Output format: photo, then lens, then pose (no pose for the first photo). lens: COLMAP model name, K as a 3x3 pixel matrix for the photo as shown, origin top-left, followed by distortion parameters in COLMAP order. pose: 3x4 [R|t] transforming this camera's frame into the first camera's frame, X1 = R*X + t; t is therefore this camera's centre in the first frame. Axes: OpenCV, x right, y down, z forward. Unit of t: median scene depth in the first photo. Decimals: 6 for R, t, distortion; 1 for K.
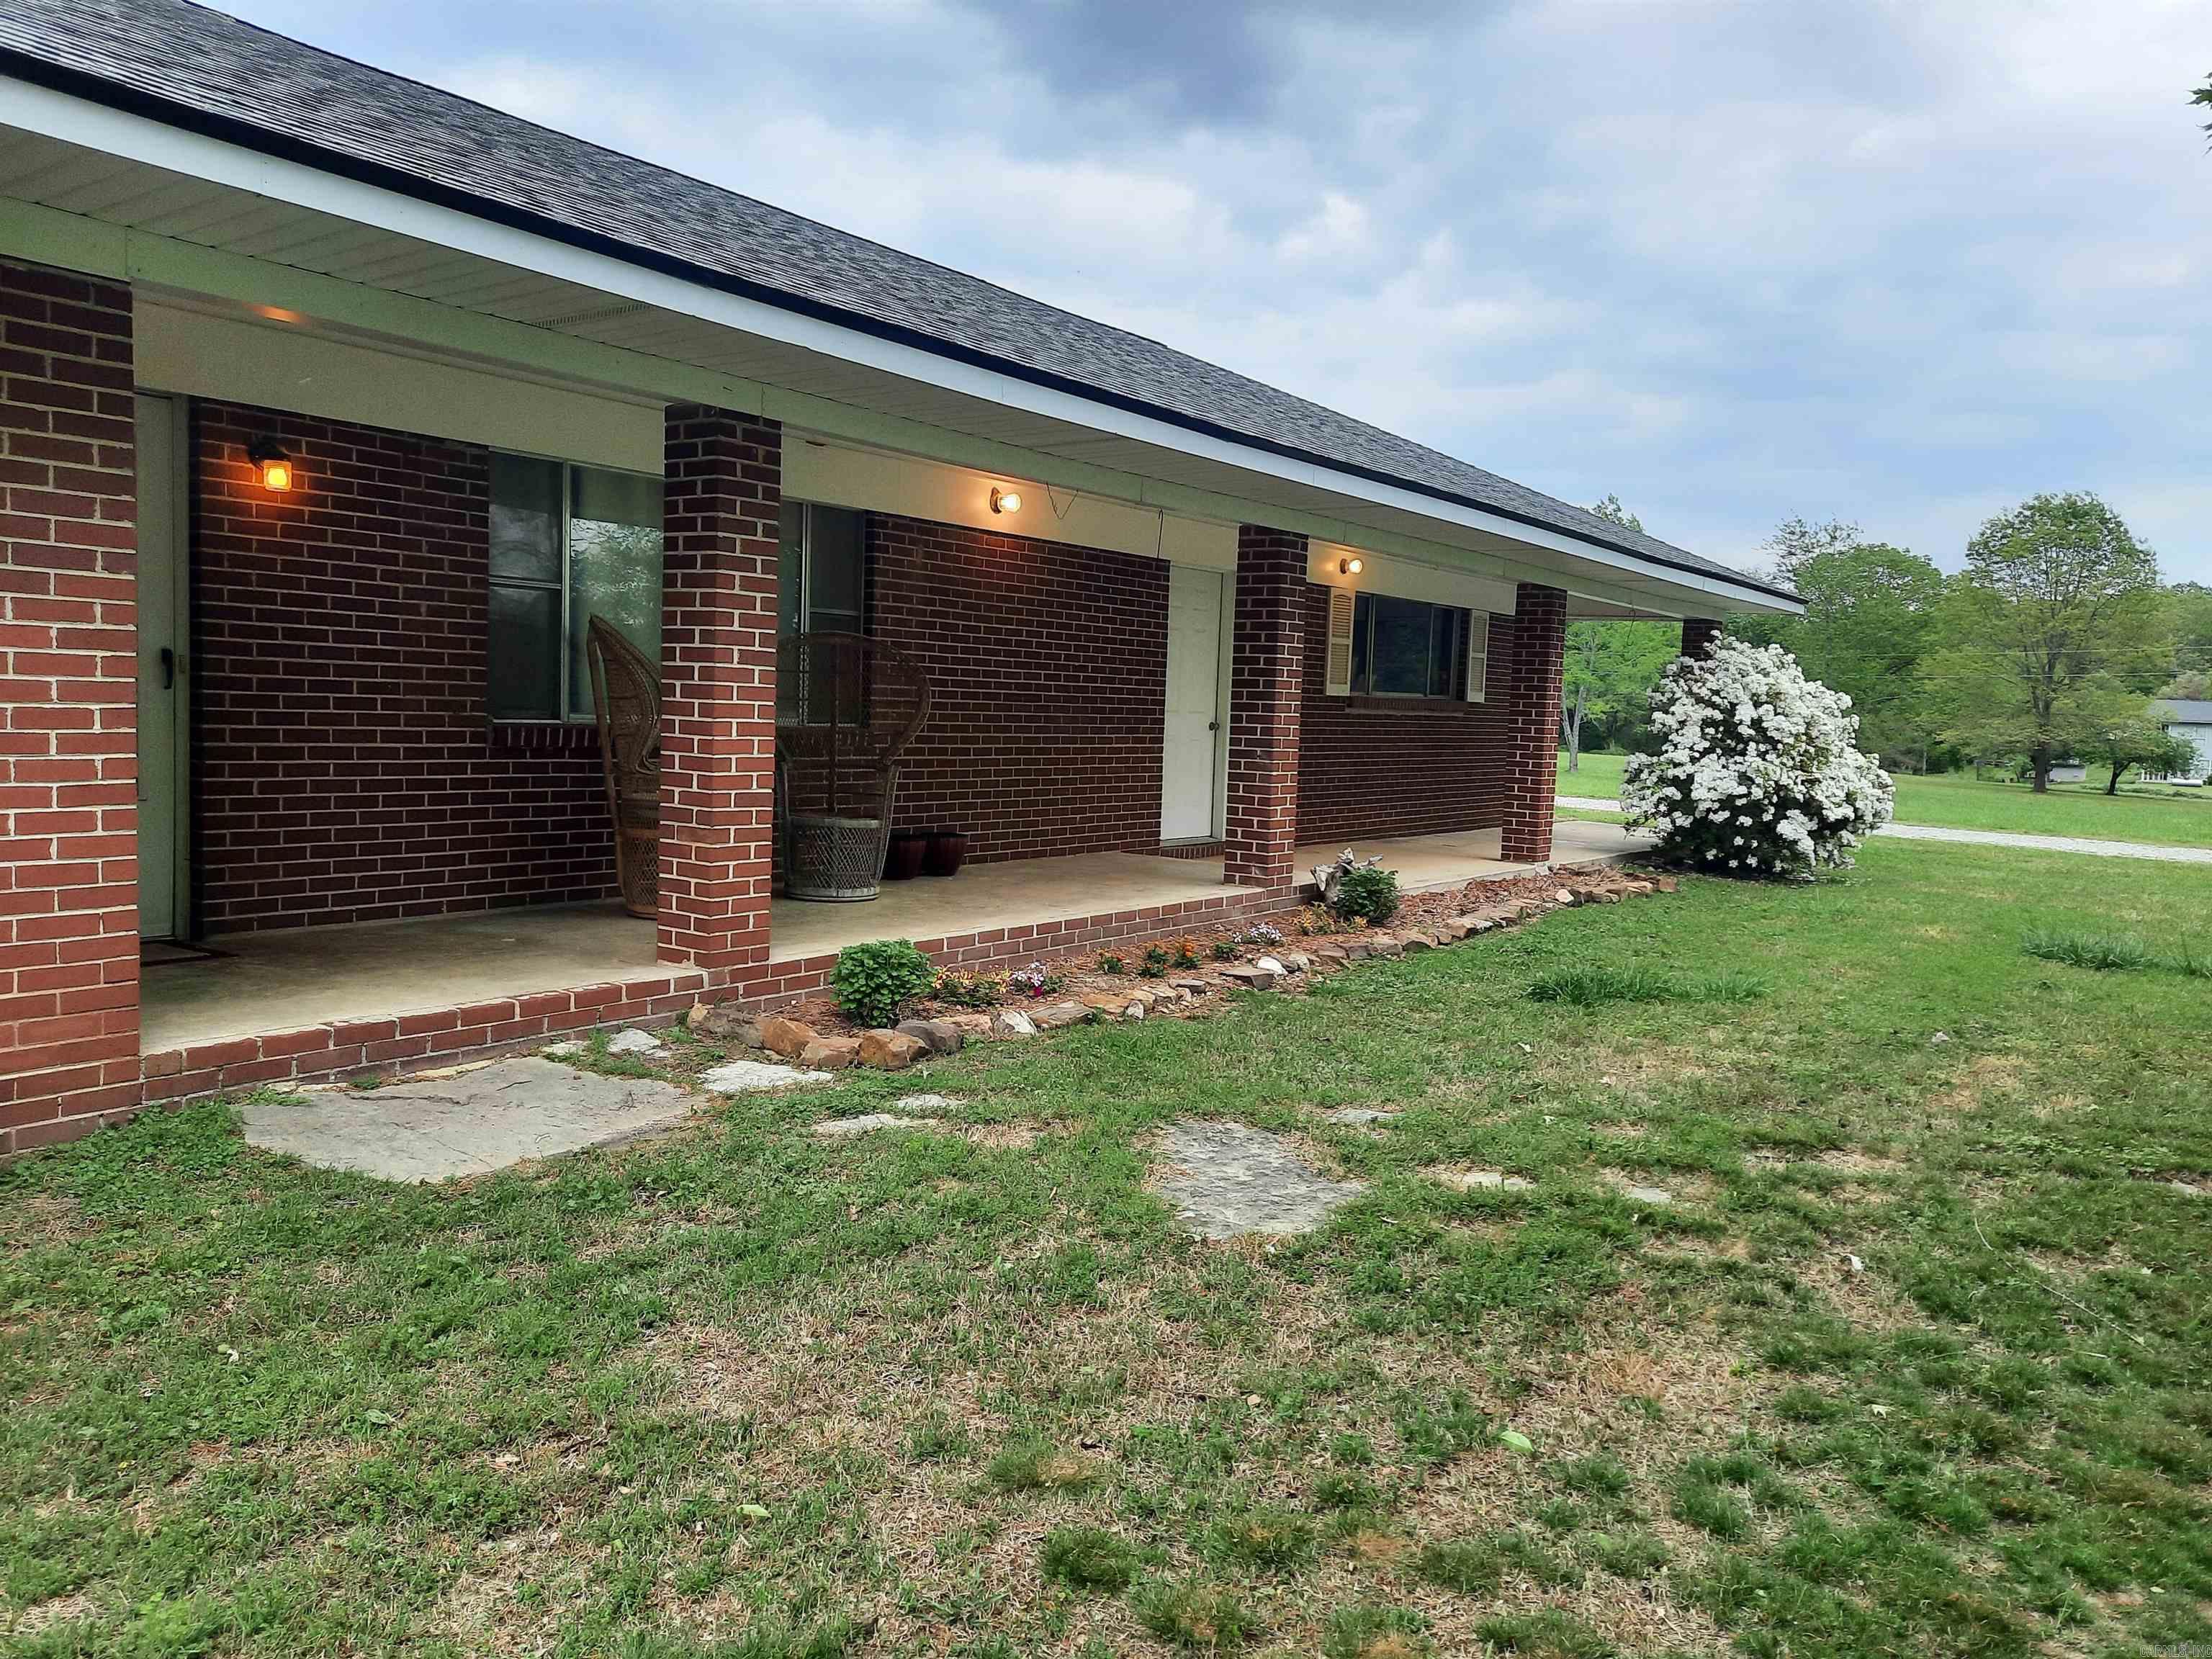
lens RADIAL K [[1618.6, 0, 1106.0], [0, 1618.6, 829.5], [0, 0, 1]] dist [0.057434, -0.046187]
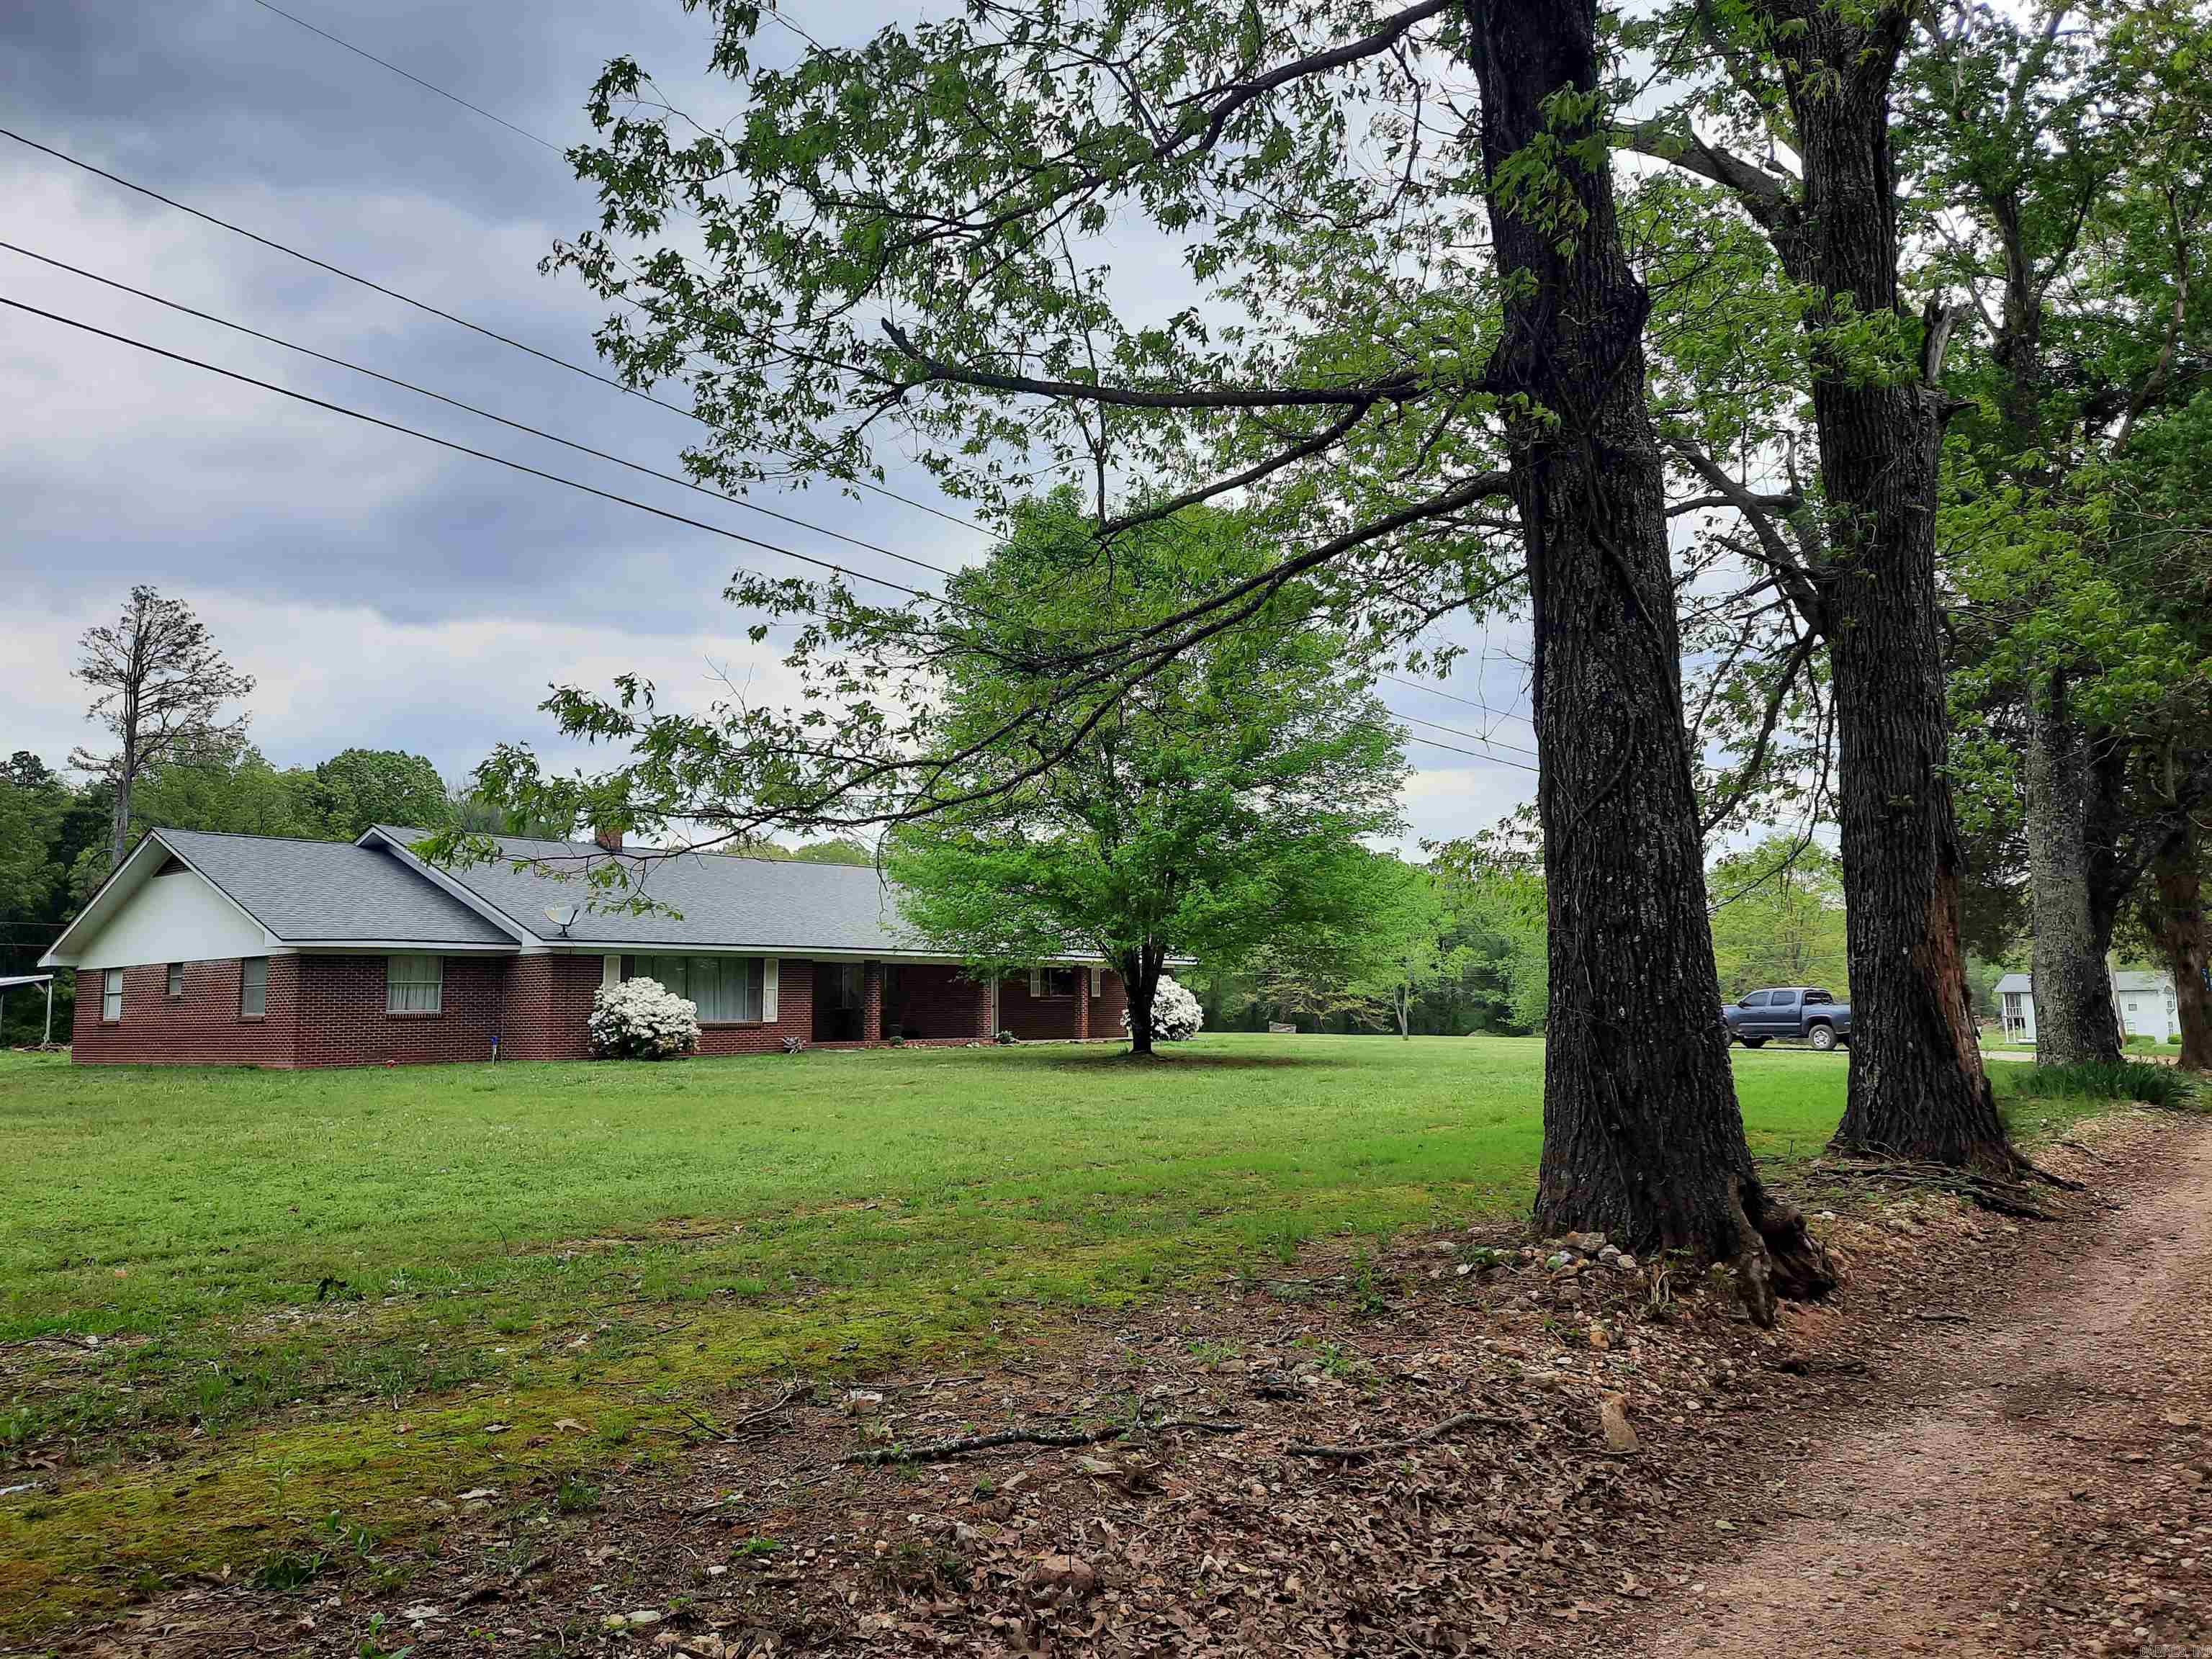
lens RADIAL K [[1618.6, 0, 1106.0], [0, 1618.6, 829.5], [0, 0, 1]] dist [0.057434, -0.046187]
pose [[0.996795, -0.057135, -0.055986, 0.726307], [0.045017, 0.979207, -0.197808, 0.376246], [0.066123, 0.194654, 0.978641, -3.584207]]
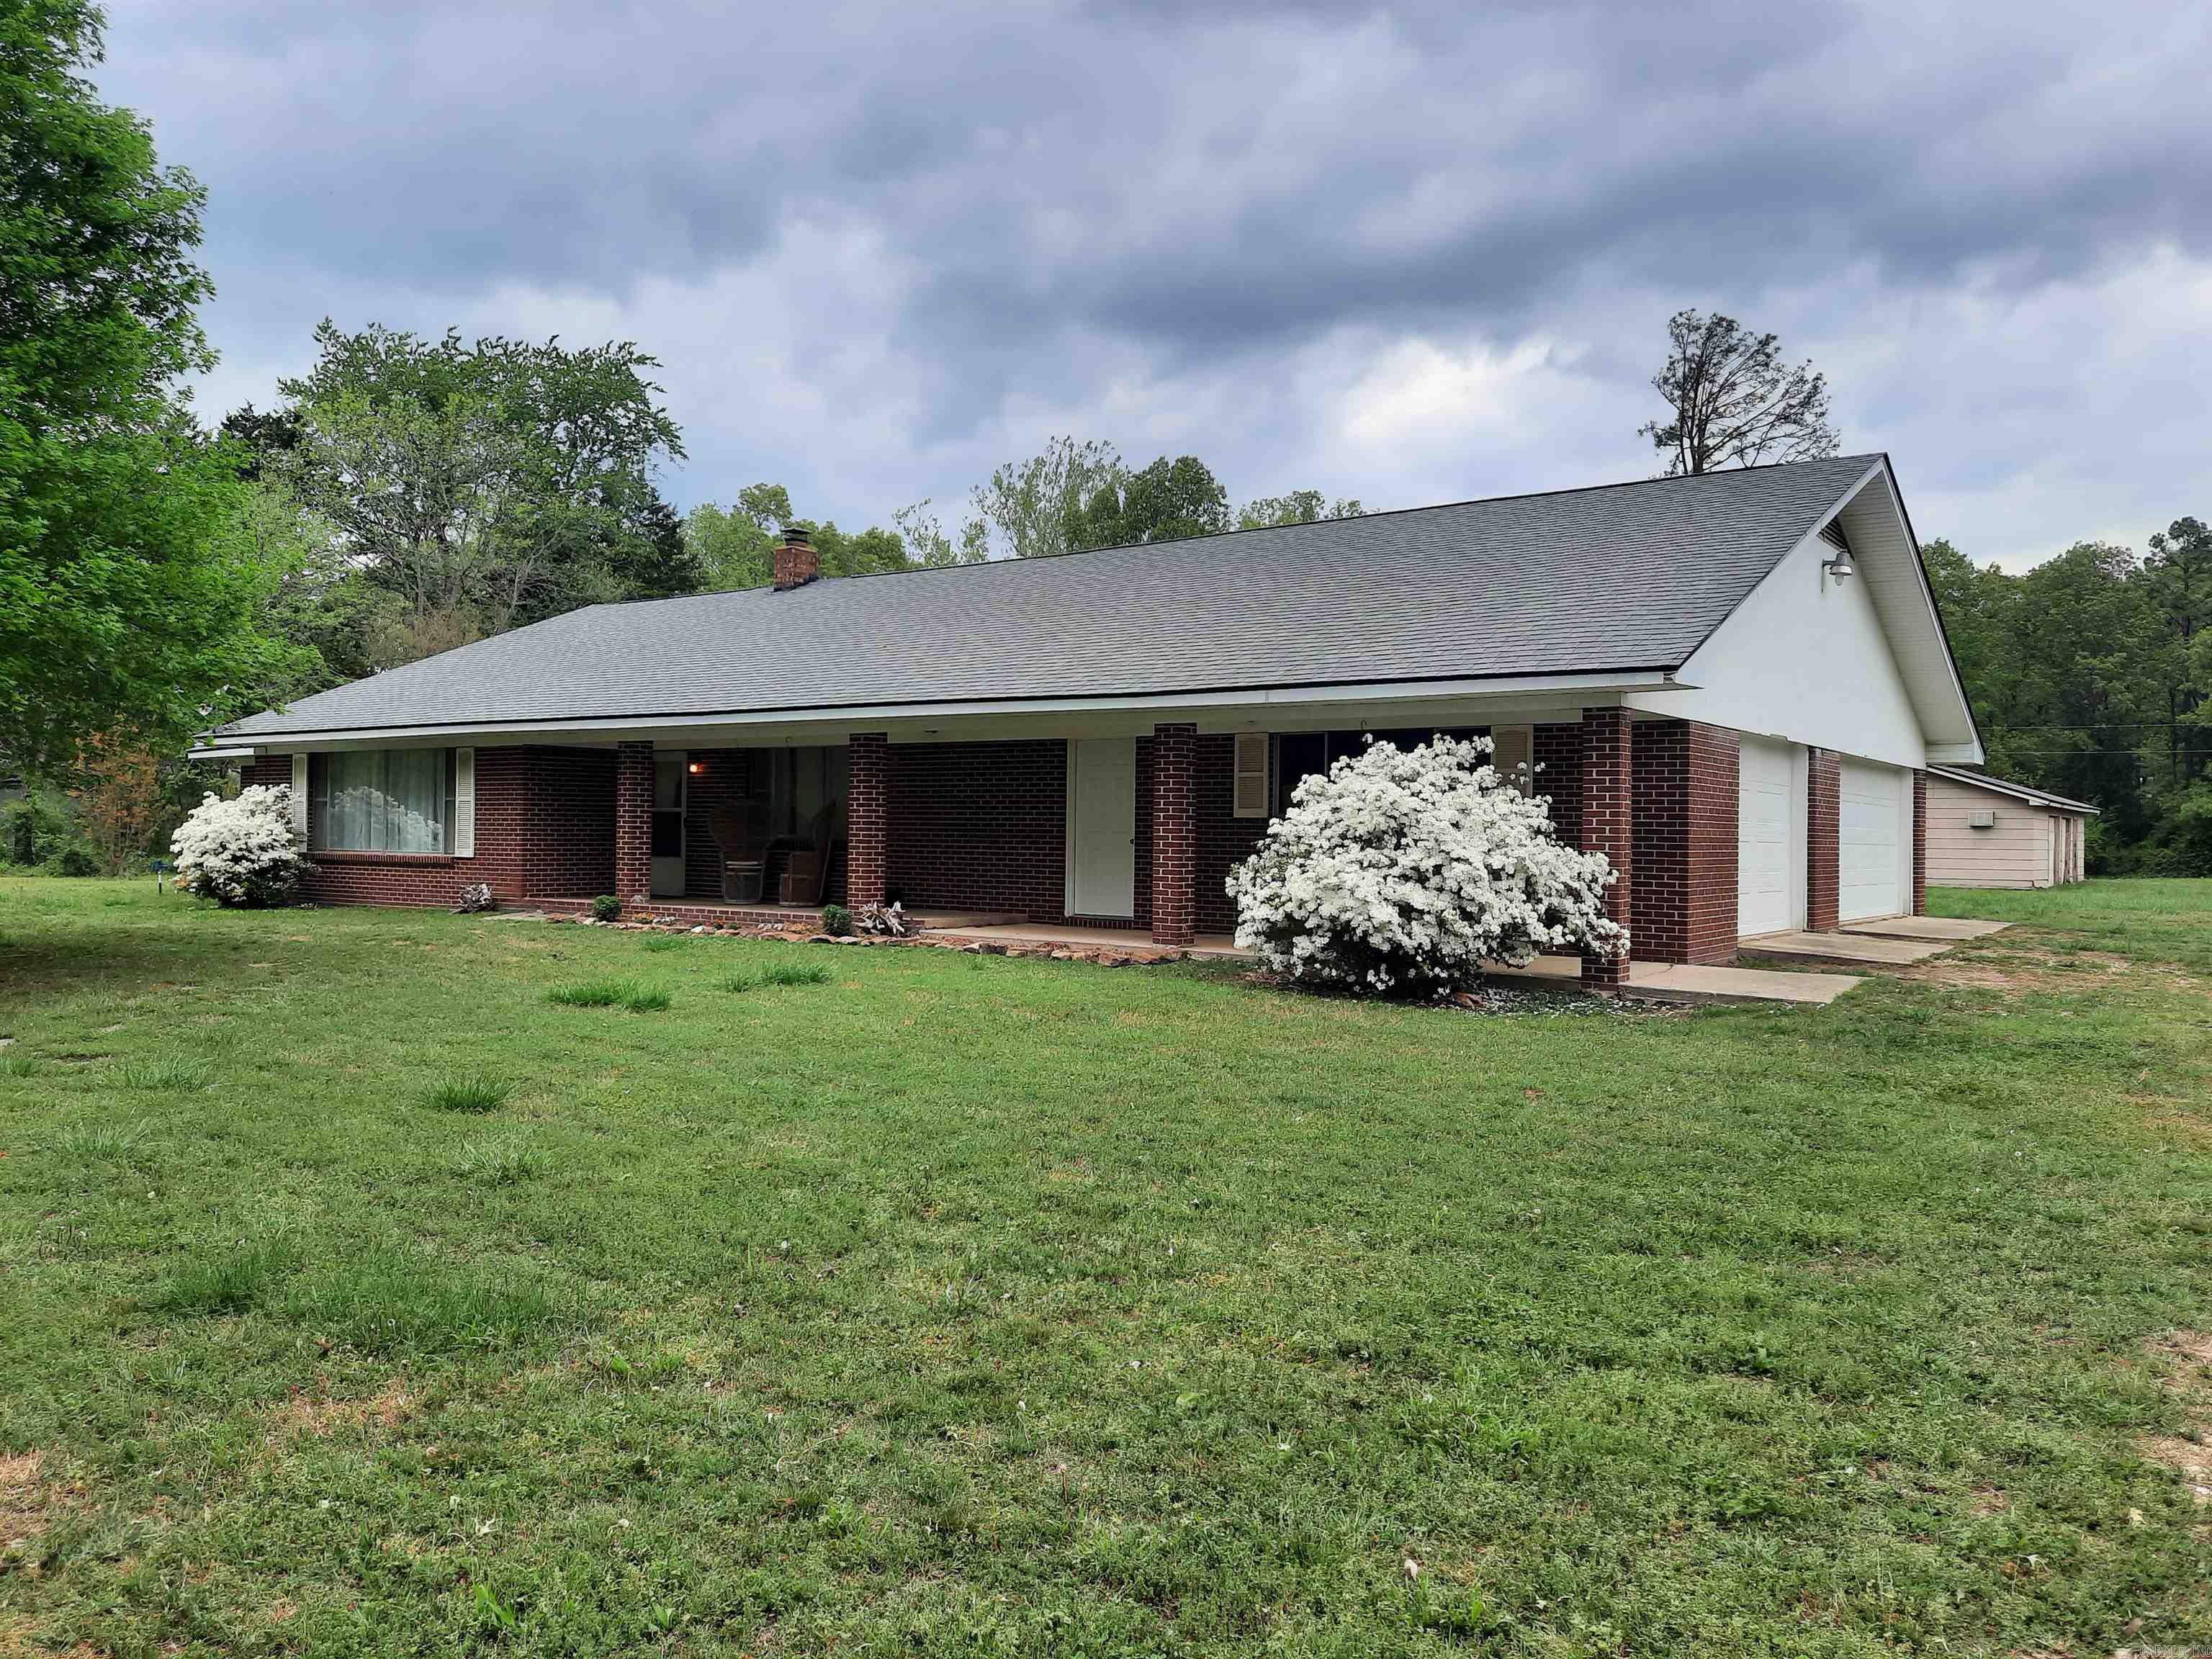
lens RADIAL K [[1634.2, 0, 1118.6], [0, 1634.2, 826.8], [0, 0, 1]] dist [0.055984, -0.042060]
pose [[-0.007030, -0.045234, -0.998952, 1.971284], [-0.096266, 0.994367, -0.044349, -0.013017], [0.995331, 0.095853, -0.011345, 1.278141]]
